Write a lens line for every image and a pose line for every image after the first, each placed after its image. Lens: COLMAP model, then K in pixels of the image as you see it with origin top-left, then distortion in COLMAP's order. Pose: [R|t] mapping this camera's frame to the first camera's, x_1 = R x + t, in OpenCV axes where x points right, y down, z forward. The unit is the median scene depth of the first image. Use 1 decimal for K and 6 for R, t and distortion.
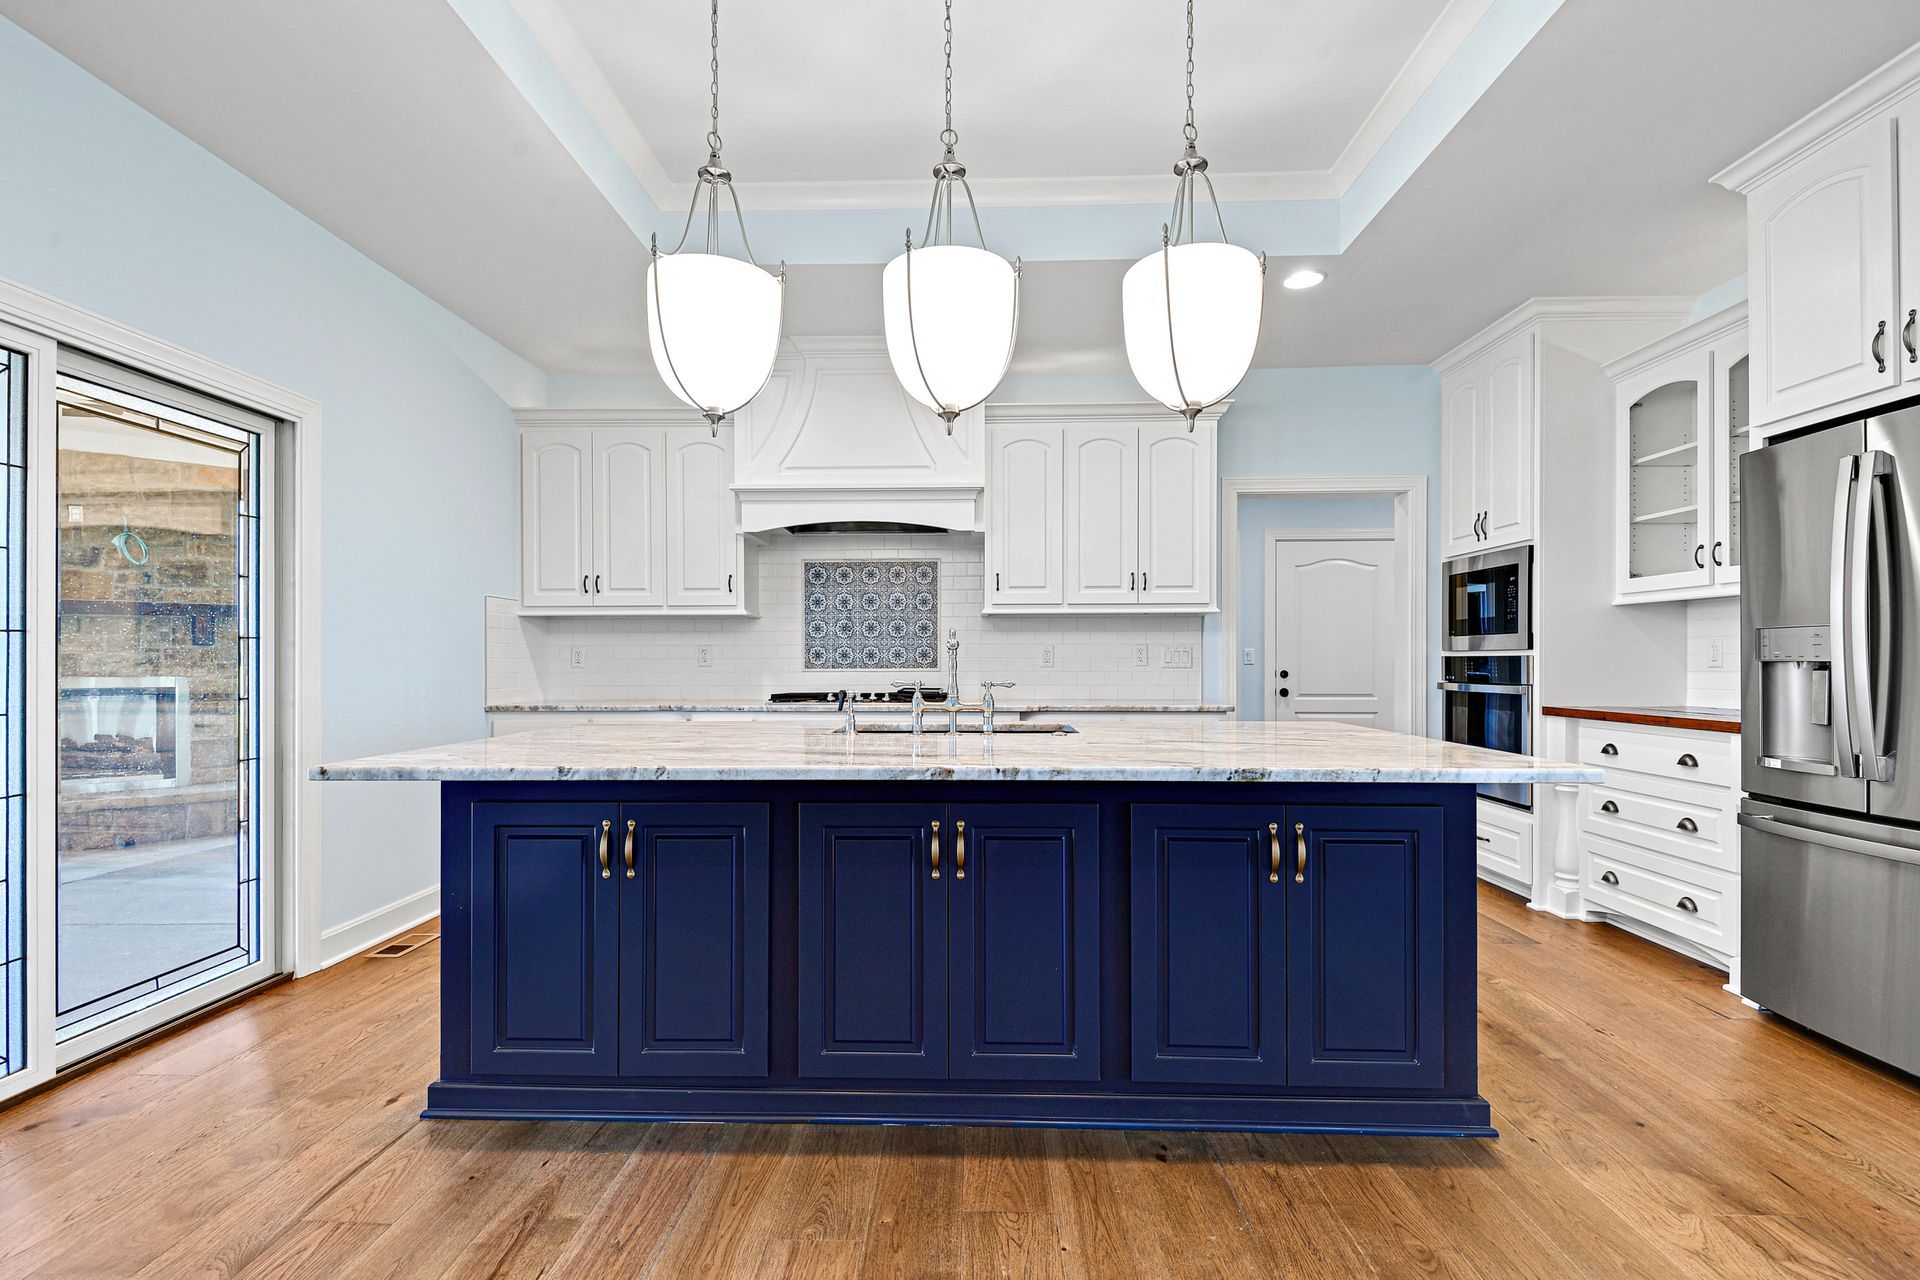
lens RADIAL K [[910.4, 0, 956.9], [0, 910.4, 659.6], [0, 0, 1]] dist [0.000982, -0.000064]
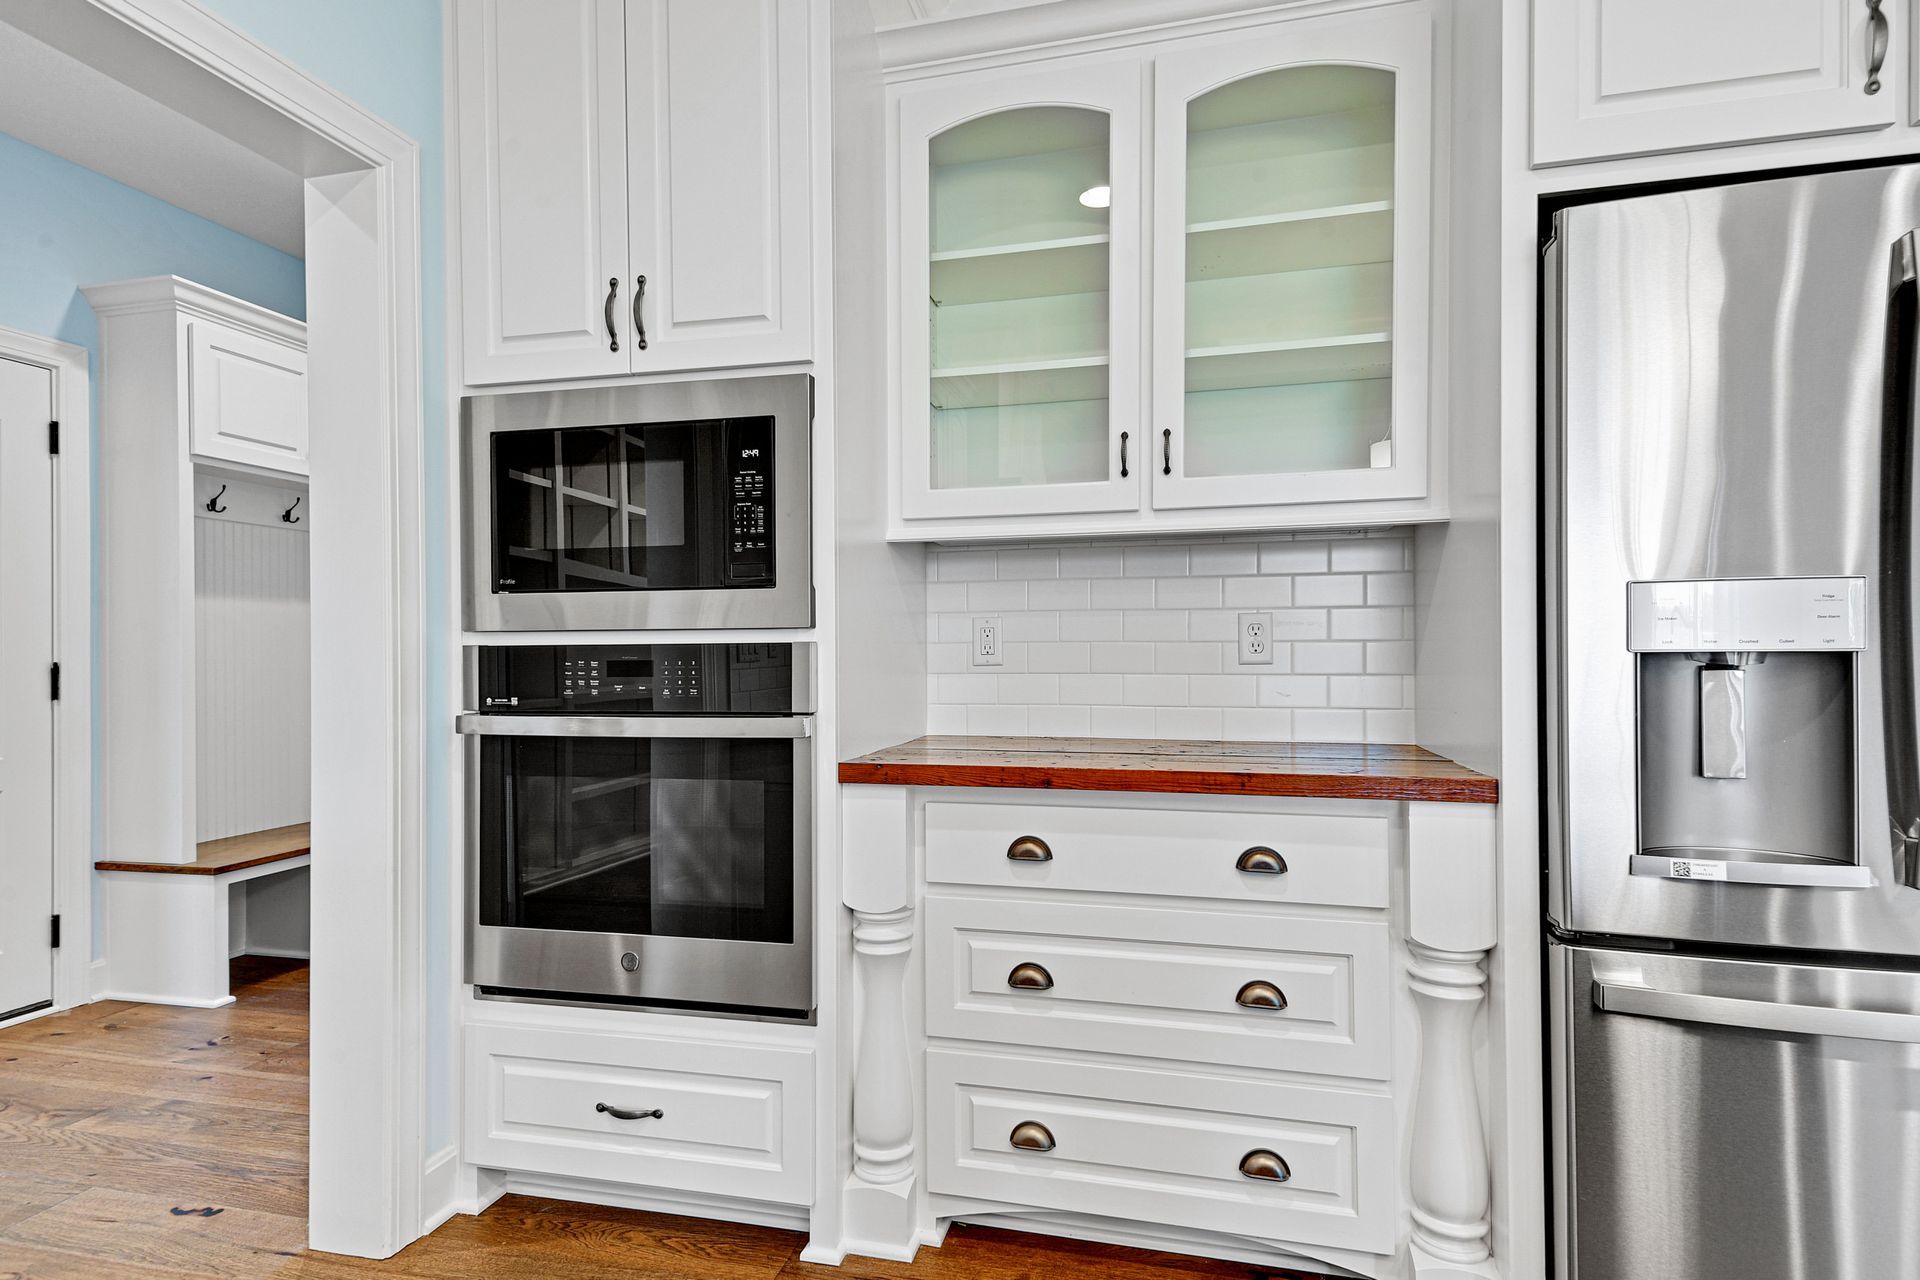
lens RADIAL K [[997.1, 0, 958.4], [0, 997.1, 650.0], [0, 0, 1]] dist [0.031587, -0.000634]
pose [[0.217278, 0.000929, 0.976109, 0.199735], [0.003266, 0.999993, -0.001679, -0.000092], [-0.976104, 0.003553, 0.217273, 0.824565]]
